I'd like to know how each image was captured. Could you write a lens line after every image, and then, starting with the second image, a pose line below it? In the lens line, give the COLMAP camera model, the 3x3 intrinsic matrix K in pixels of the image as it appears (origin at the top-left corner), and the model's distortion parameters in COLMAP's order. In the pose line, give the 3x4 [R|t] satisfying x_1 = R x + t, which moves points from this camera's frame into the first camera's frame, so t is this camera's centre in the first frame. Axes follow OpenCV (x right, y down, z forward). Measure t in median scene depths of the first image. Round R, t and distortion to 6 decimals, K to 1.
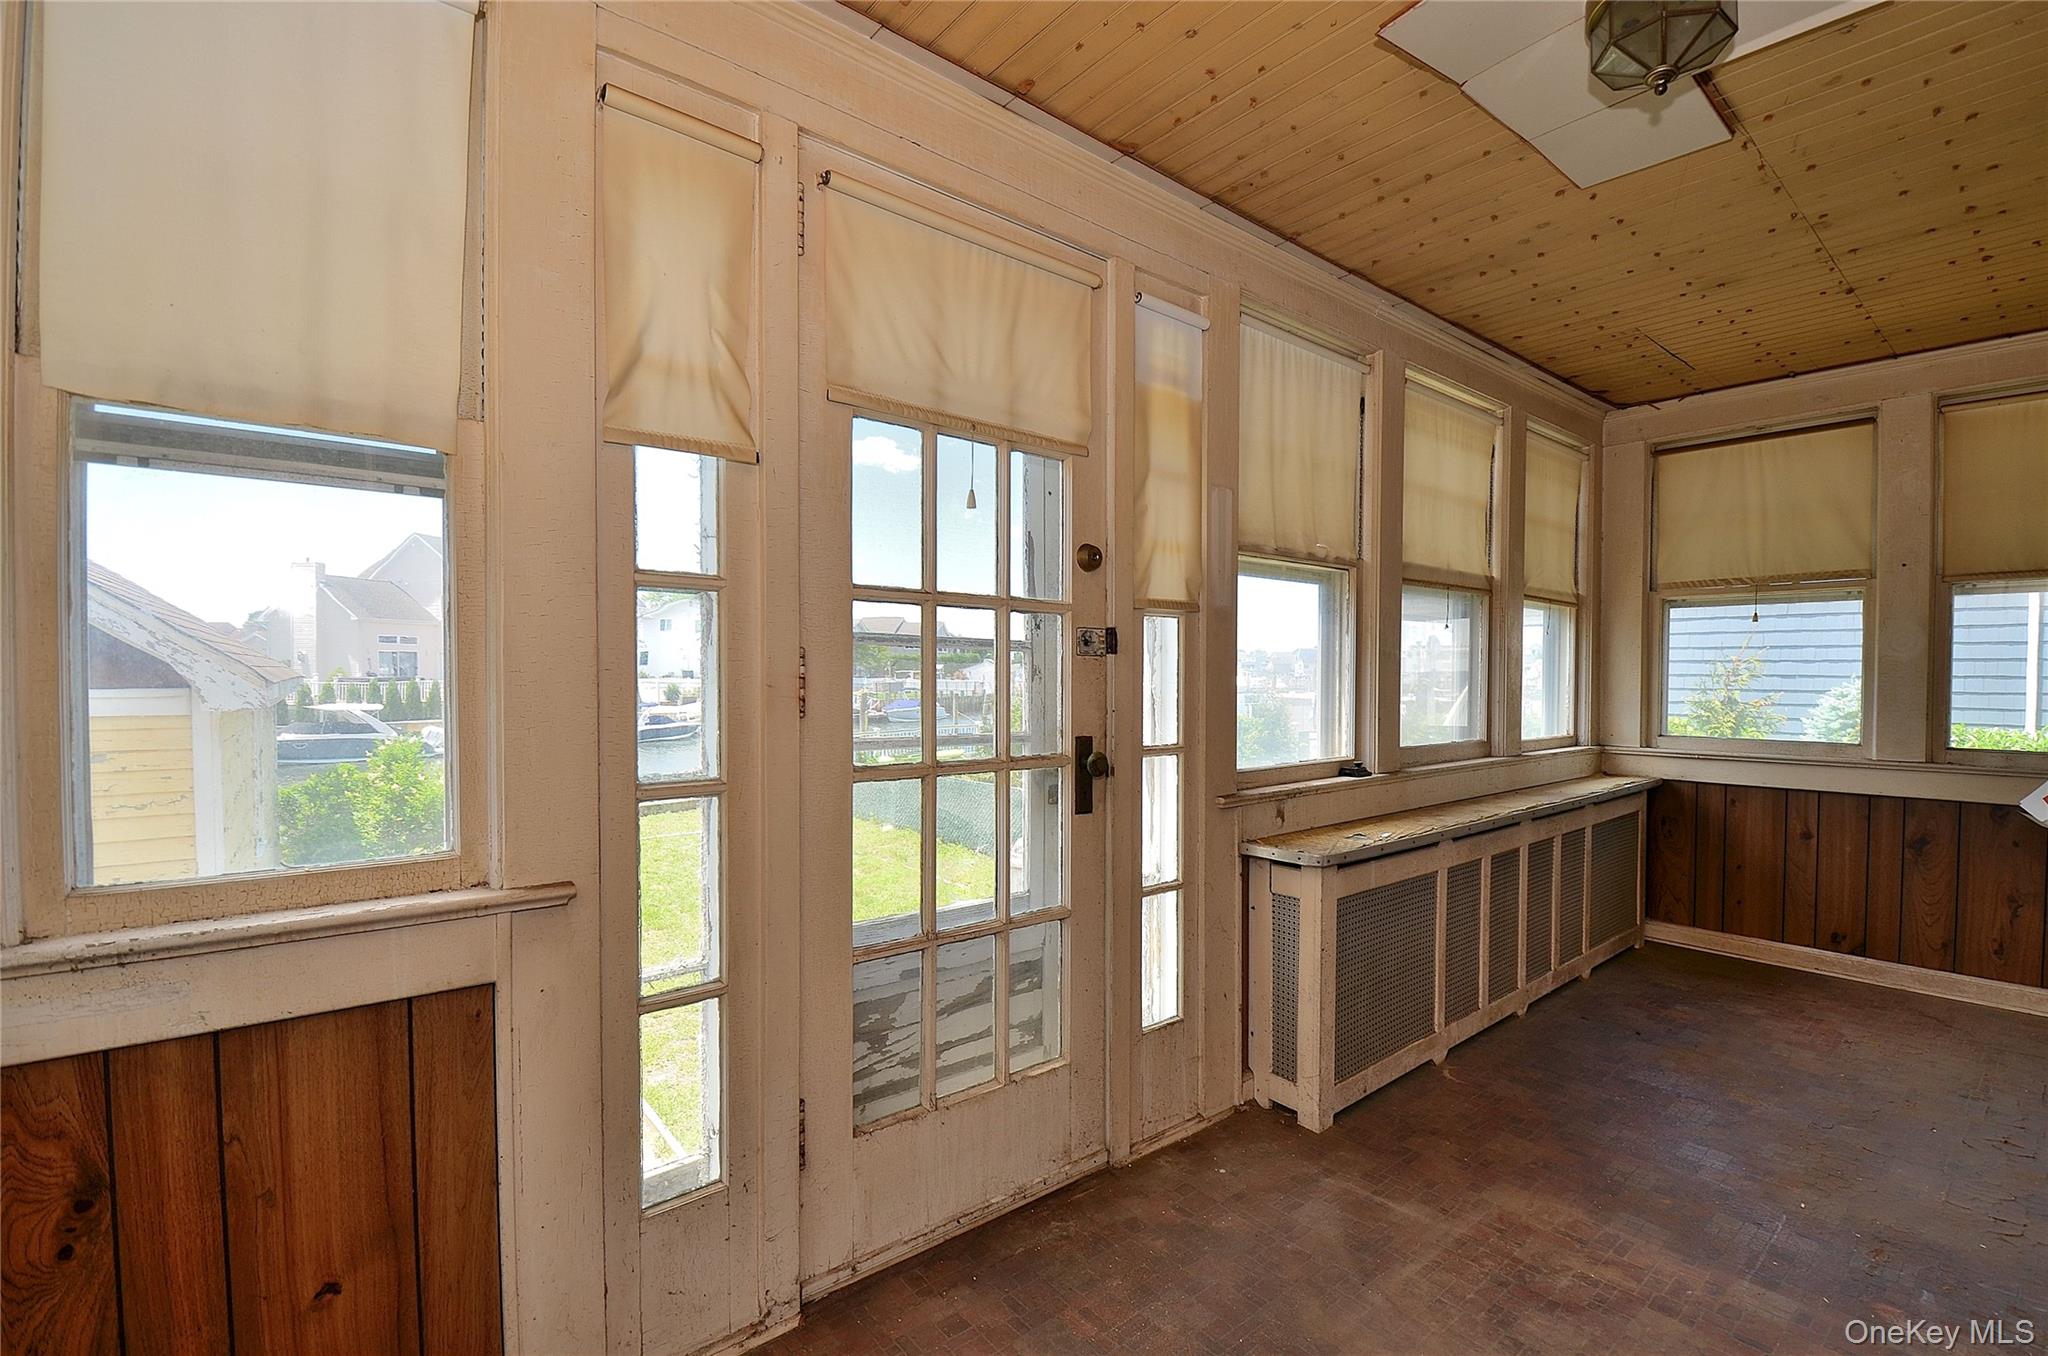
lens RADIAL K [[895.2, 0, 1054.9], [0, 895.2, 690.5], [0, 0, 1]] dist [0.014484, -0.018682]
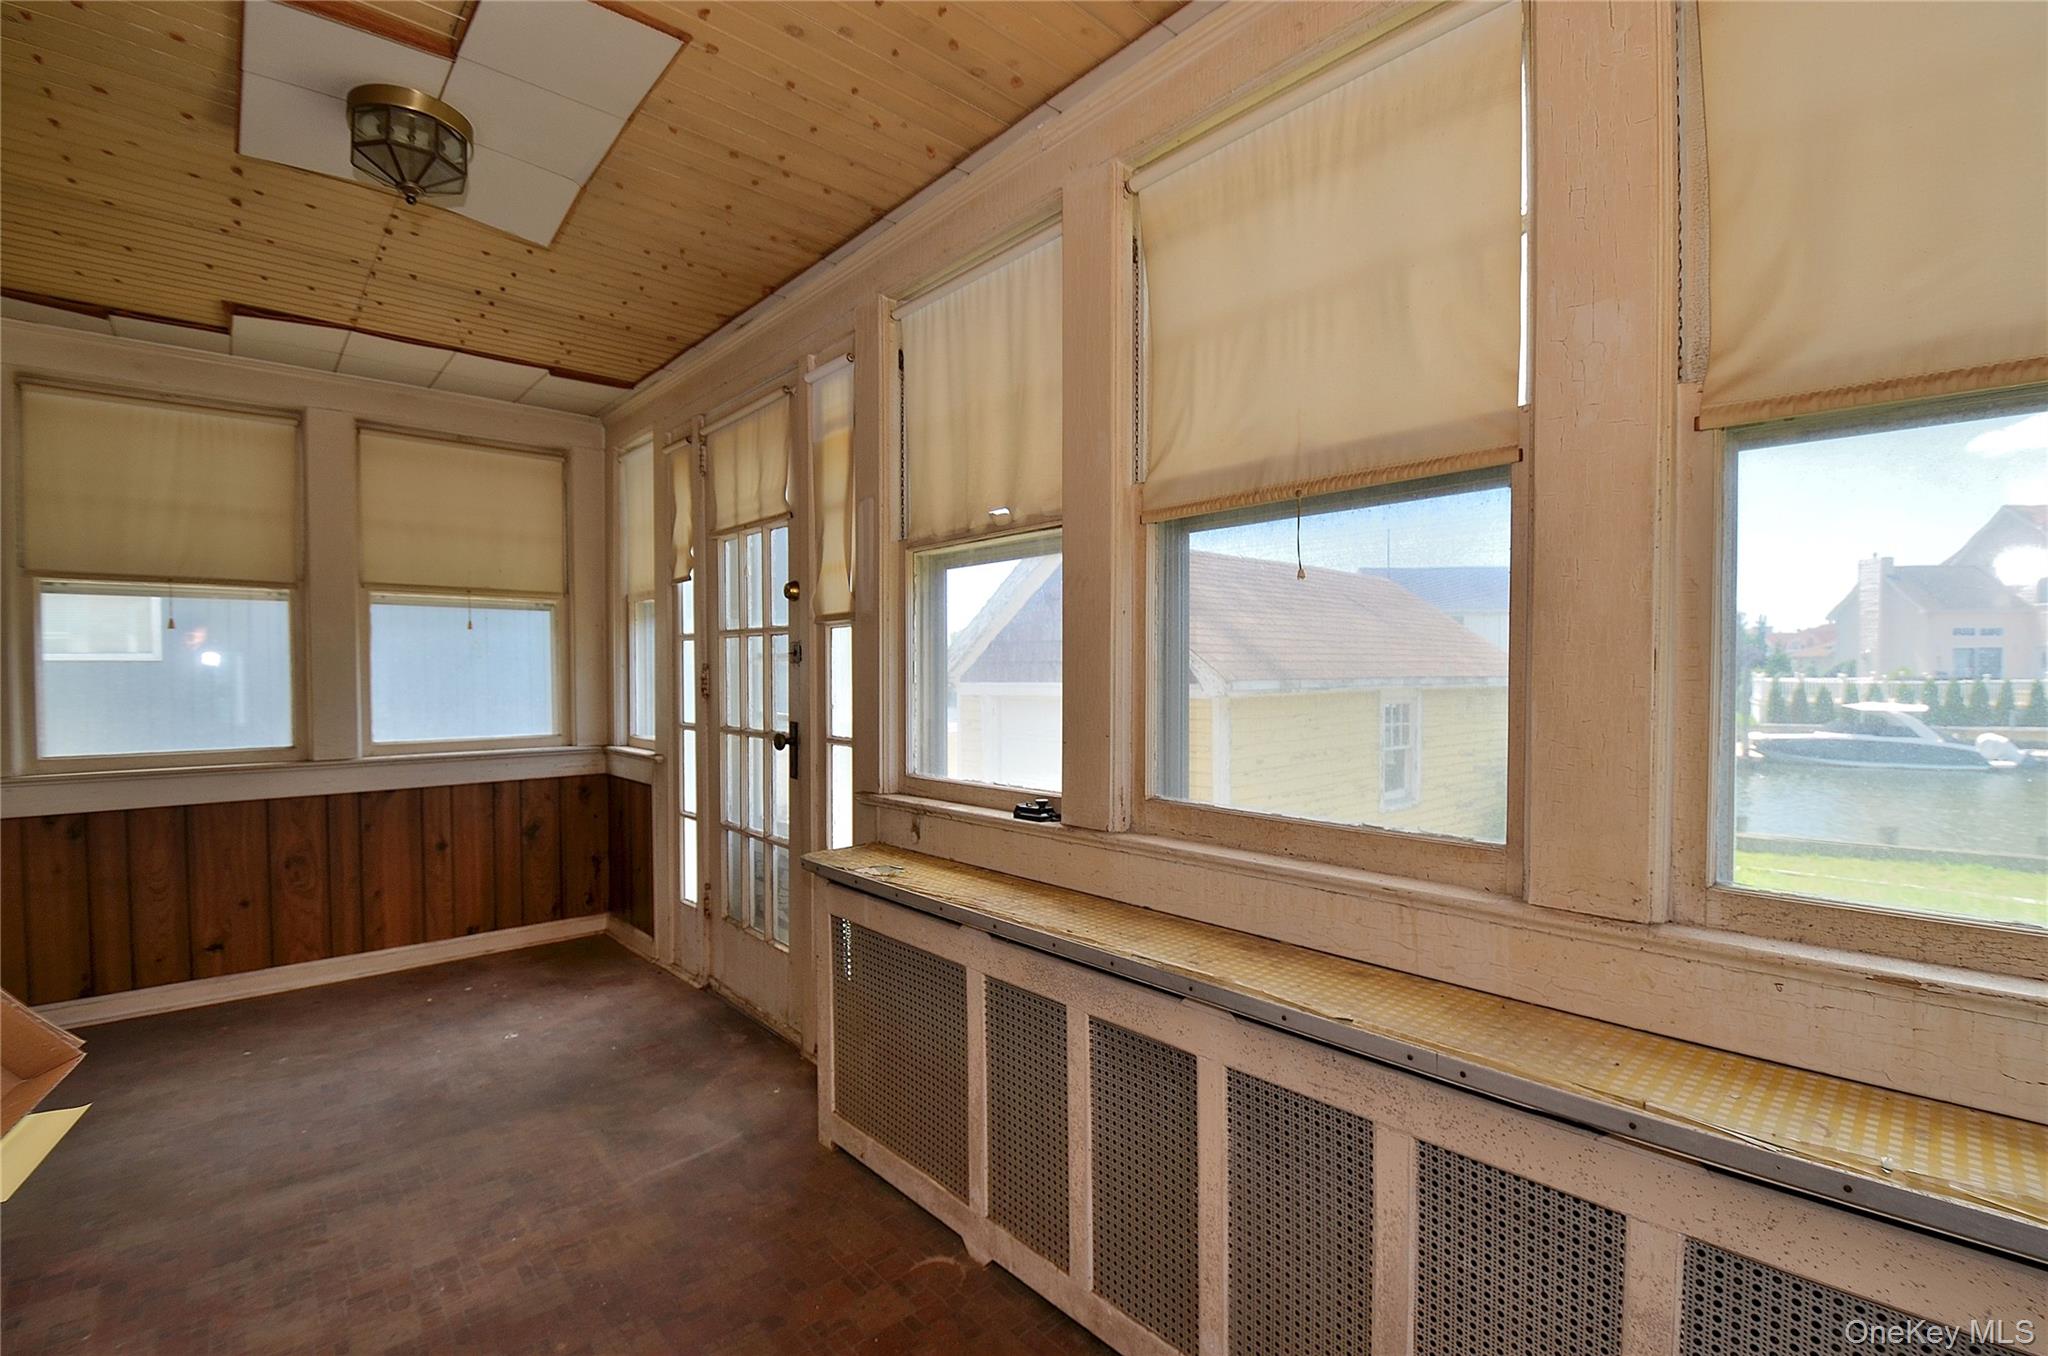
lens RADIAL K [[895.2, 0, 1054.9], [0, 895.2, 690.5], [0, 0, 1]] dist [0.014484, -0.018682]
pose [[0.053389, 0.017221, -0.998425, 1.161674], [-0.014997, 0.999752, 0.016442, -0.020410], [0.998461, 0.014096, 0.053634, 1.084391]]
